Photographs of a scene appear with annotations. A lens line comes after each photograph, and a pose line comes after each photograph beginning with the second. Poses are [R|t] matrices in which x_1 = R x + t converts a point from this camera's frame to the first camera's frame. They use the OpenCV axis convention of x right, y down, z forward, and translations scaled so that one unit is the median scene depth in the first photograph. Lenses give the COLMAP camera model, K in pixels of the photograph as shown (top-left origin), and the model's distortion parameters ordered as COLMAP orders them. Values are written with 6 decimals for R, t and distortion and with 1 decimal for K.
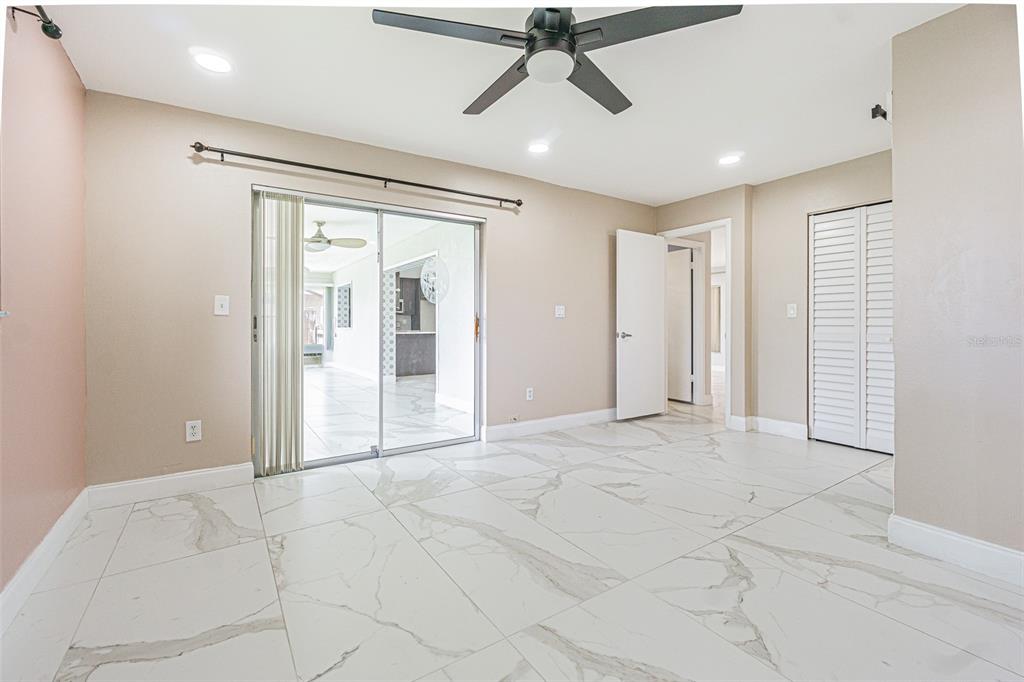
lens RADIAL K [[448.3, 0, 514.1], [0, 448.3, 332.2], [0, 0, 1]] dist [-0.002899, 0.000451]
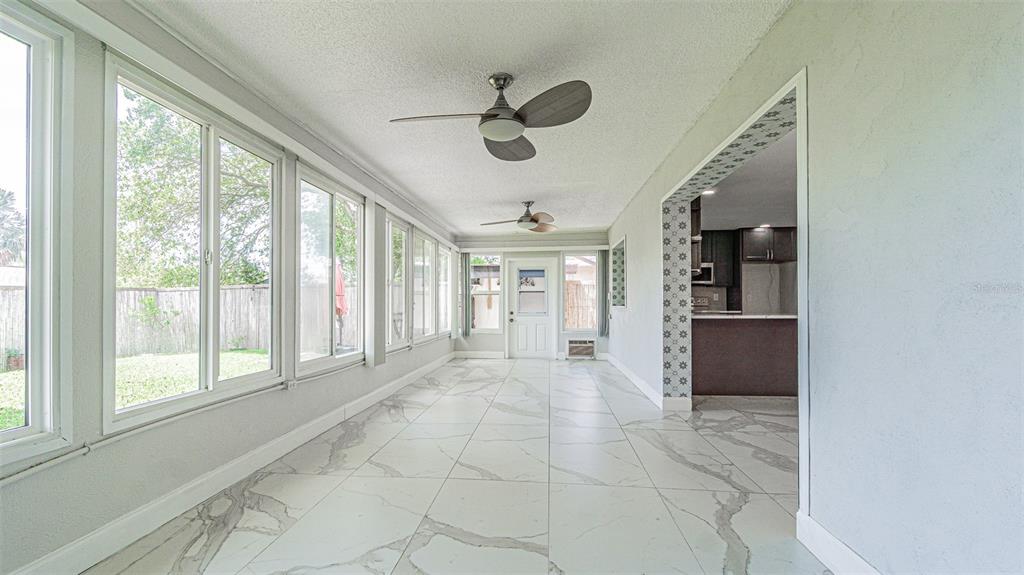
lens RADIAL K [[433.6, 0, 509.1], [0, 433.6, 297.4], [0, 0, 1]] dist [-0.002877, -0.000096]
pose [[0.766394, -0.008032, -0.642320, -0.090809], [-0.010020, 0.999651, -0.024456, -0.006540], [0.642293, 0.025178, 0.766046, 0.424312]]
